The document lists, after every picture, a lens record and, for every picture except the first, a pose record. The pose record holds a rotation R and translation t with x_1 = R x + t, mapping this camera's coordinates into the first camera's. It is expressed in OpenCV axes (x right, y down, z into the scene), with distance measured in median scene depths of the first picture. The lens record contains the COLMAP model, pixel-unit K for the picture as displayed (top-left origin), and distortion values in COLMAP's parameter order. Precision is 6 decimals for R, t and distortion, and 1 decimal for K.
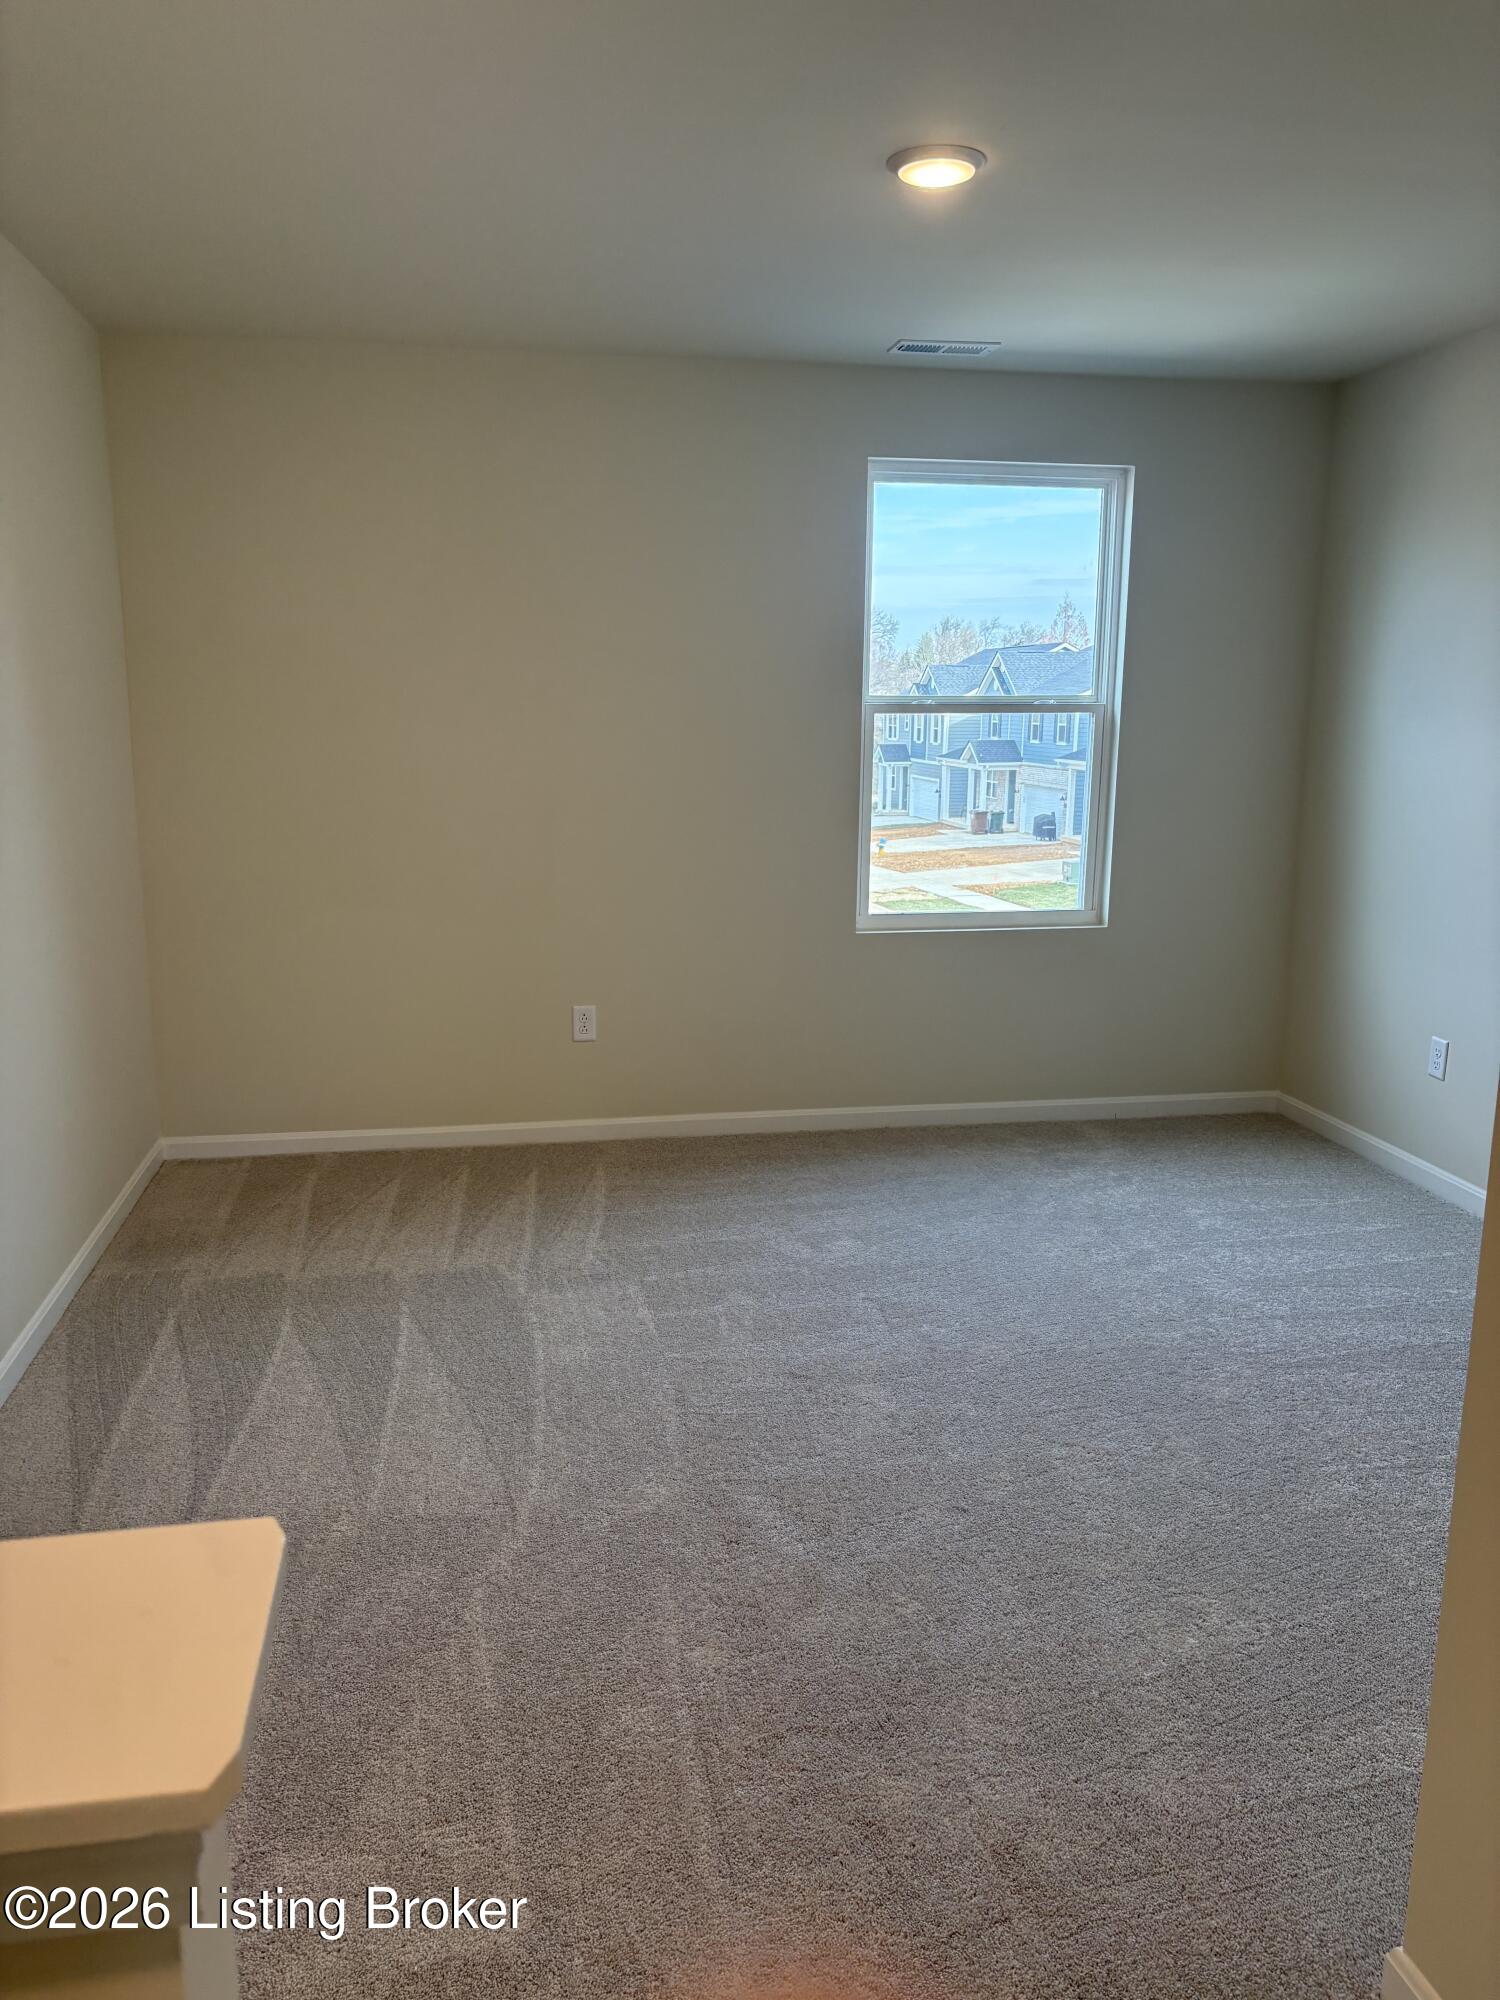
lens RADIAL K [[1292.7, 0, 746.0], [0, 1292.7, 1015.8], [0, 0, 1]] dist [0.056171, 0.000297]
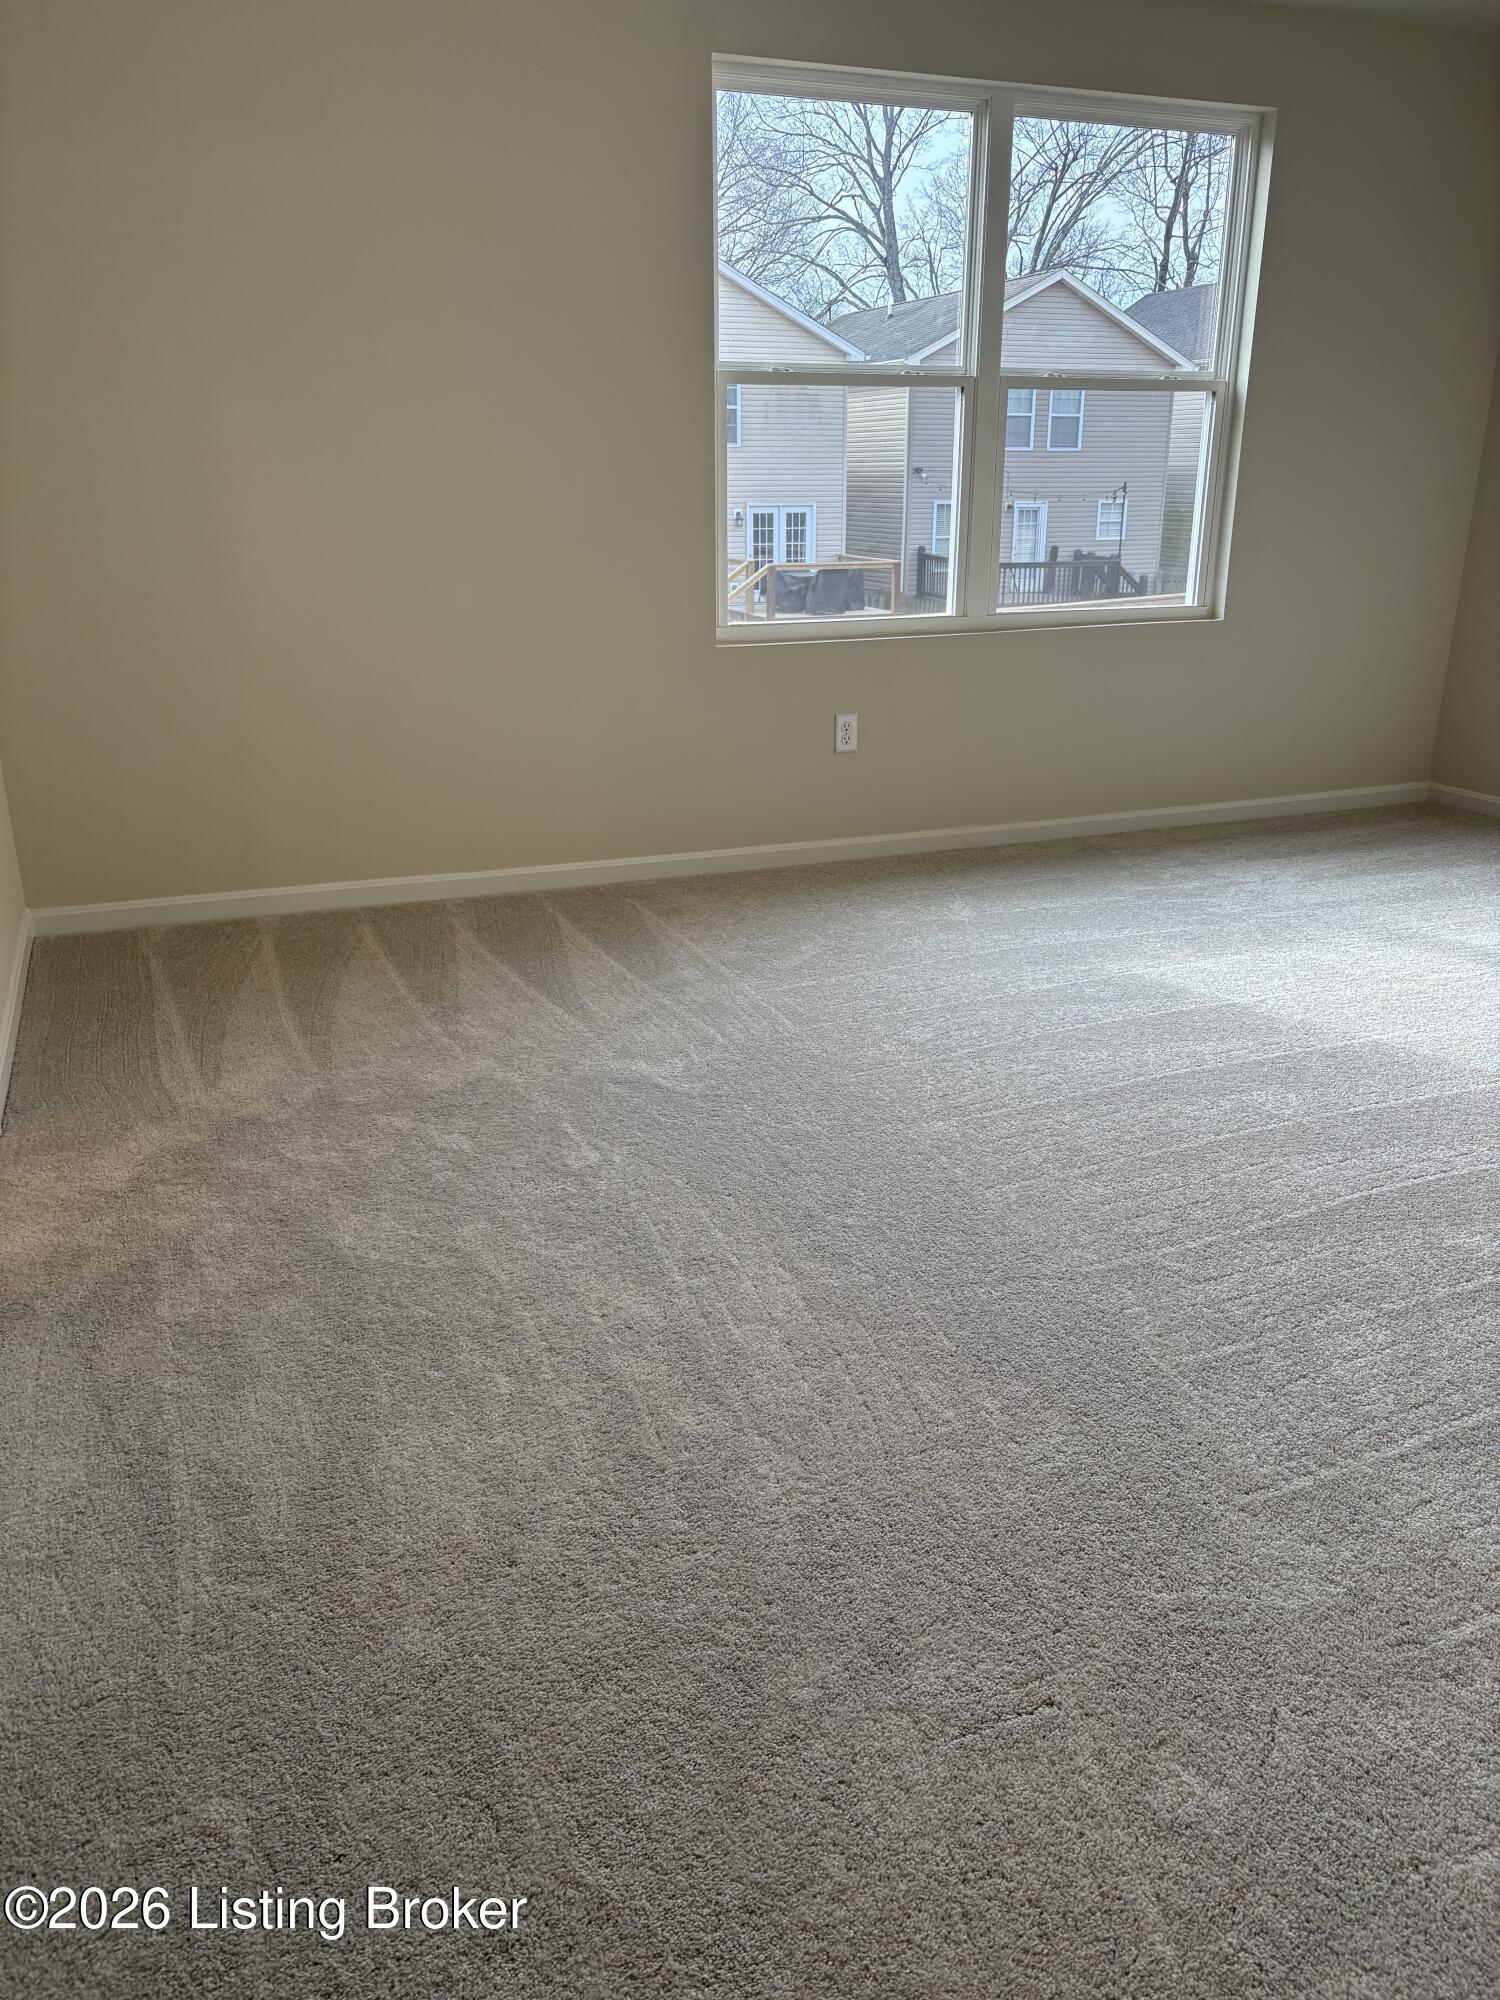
lens RADIAL K [[1507.2, 0, 750.8], [0, 1507.2, 983.3], [0, 0, 1]] dist [0.027436, -0.000494]
pose [[0.977305, -0.067089, 0.200934, -0.313555], [0.035984, 0.987317, 0.154631, 0.009586], [-0.208760, -0.143891, 0.967323, -0.057001]]
